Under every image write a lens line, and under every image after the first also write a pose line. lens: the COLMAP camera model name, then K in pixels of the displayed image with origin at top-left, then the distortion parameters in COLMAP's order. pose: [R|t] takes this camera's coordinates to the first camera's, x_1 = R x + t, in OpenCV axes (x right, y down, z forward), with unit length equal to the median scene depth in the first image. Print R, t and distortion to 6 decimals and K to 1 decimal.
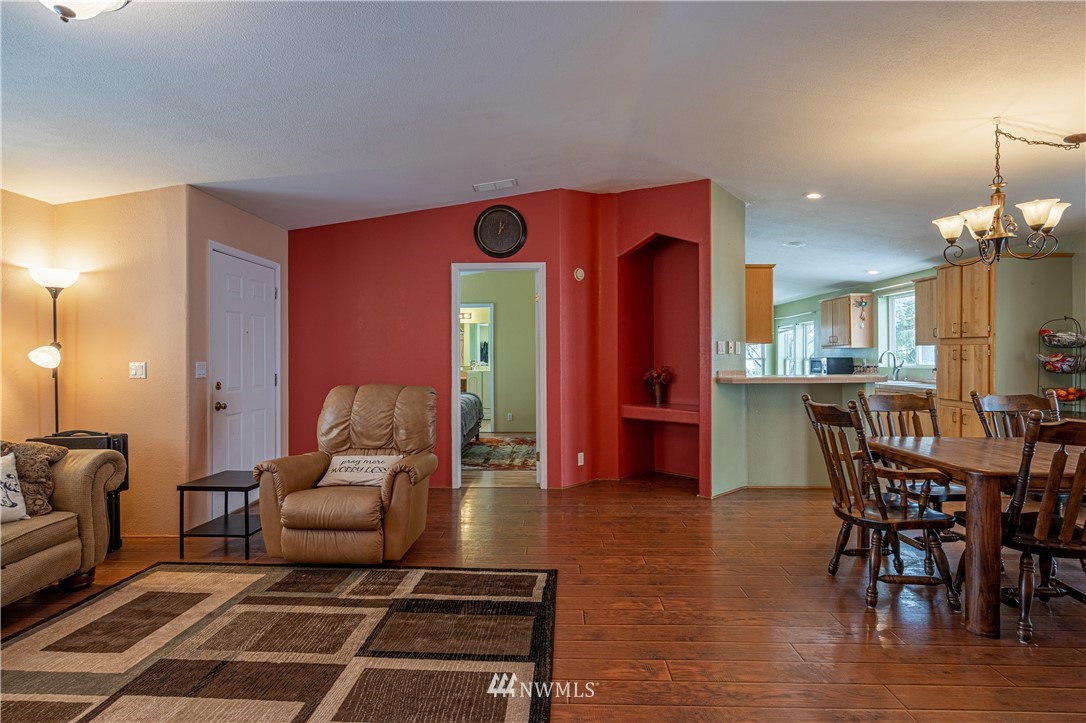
lens RADIAL K [[559.4, 0, 549.1], [0, 559.4, 355.4], [0, 0, 1]] dist [0.002417, 0.002142]
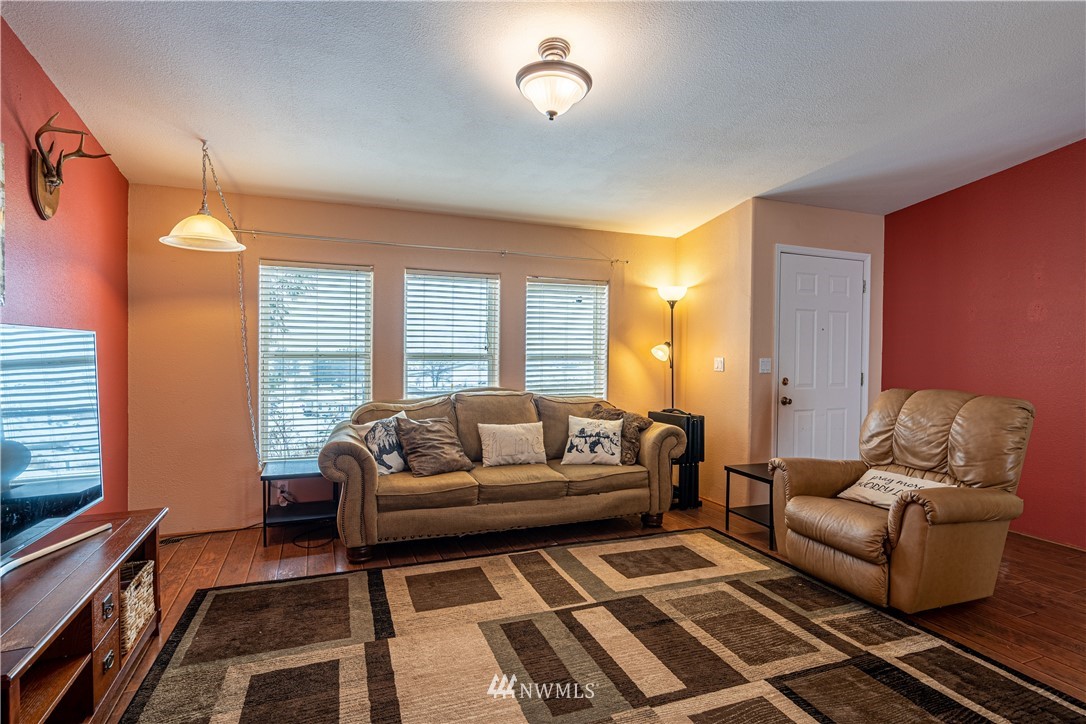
lens RADIAL K [[559.4, 0, 534.8], [0, 559.4, 357.6], [0, 0, 1]] dist [0.002417, 0.002142]
pose [[0.390549, 0.014369, -0.920470, 0.194640], [-0.008678, 0.999891, 0.011927, 0.001377], [0.920541, 0.003330, 0.390631, 0.165991]]
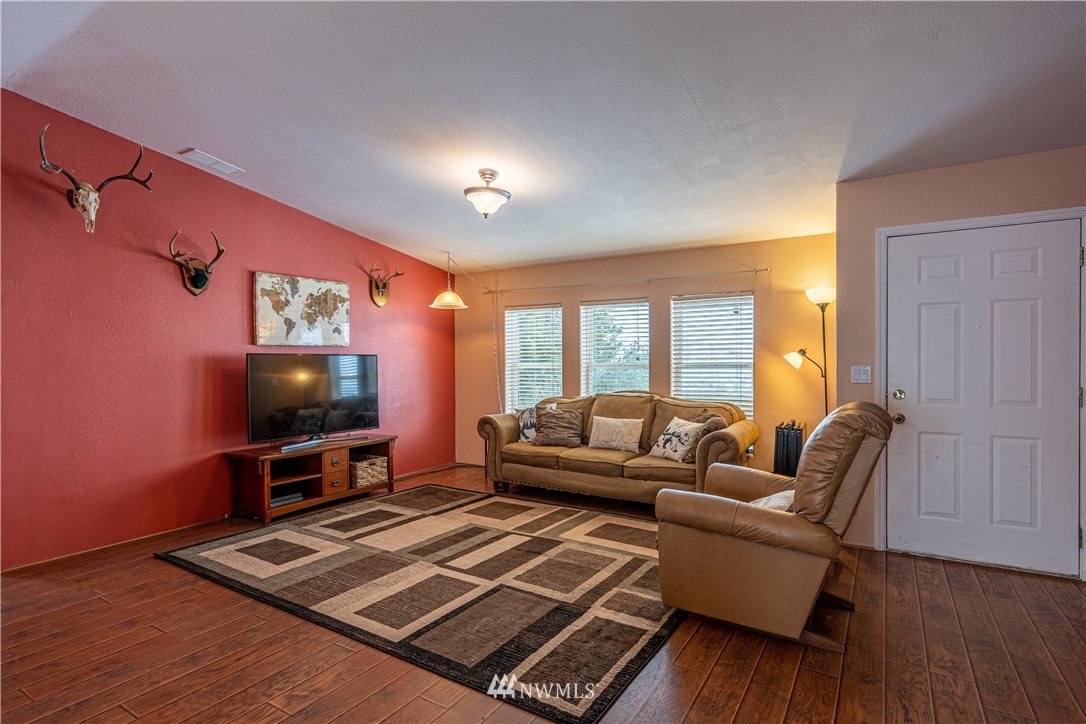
lens RADIAL K [[559.4, 0, 549.8], [0, 559.4, 363.6], [0, 0, 1]] dist [0.002417, 0.002142]
pose [[-0.515653, 0.004586, -0.856785, 0.418800], [0.003539, 0.999989, 0.003223, 0.003501], [0.856790, -0.001370, -0.515663, 1.015255]]
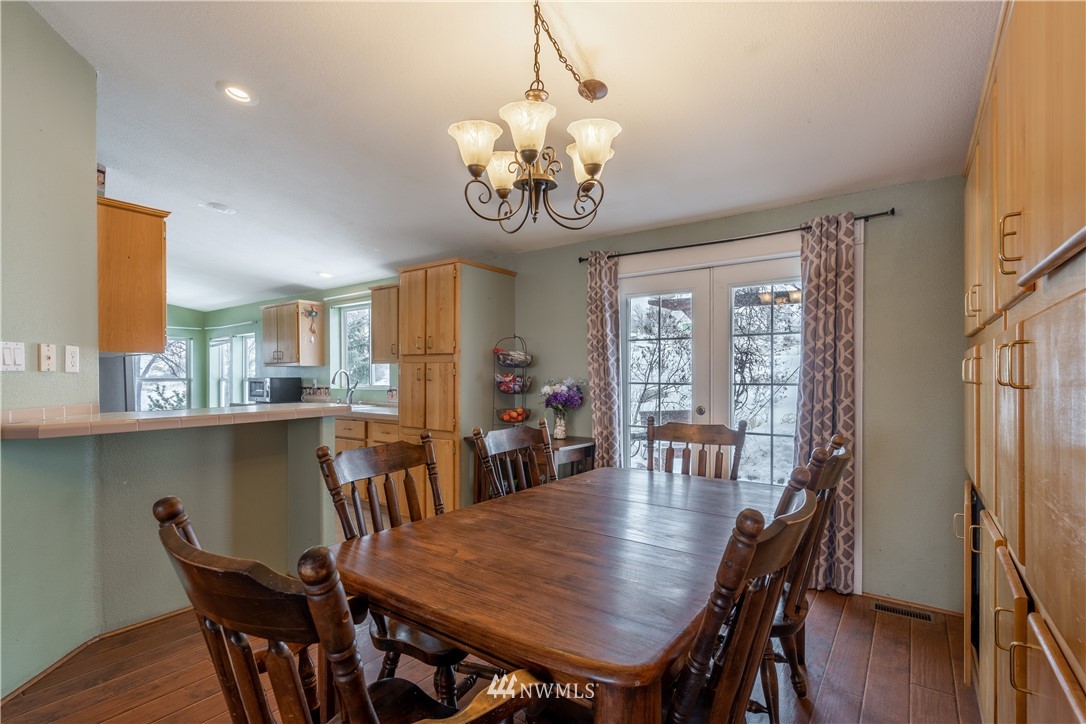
lens RADIAL K [[505.0, 0, 544.2], [0, 505.0, 372.1], [0, 0, 1]] dist [-0.002513, 0.003259]
pose [[0.583524, 0.005560, 0.812077, 0.319670], [-0.000564, 0.999979, -0.006441, 0.000658], [-0.812095, 0.003300, 0.583515, 0.598283]]
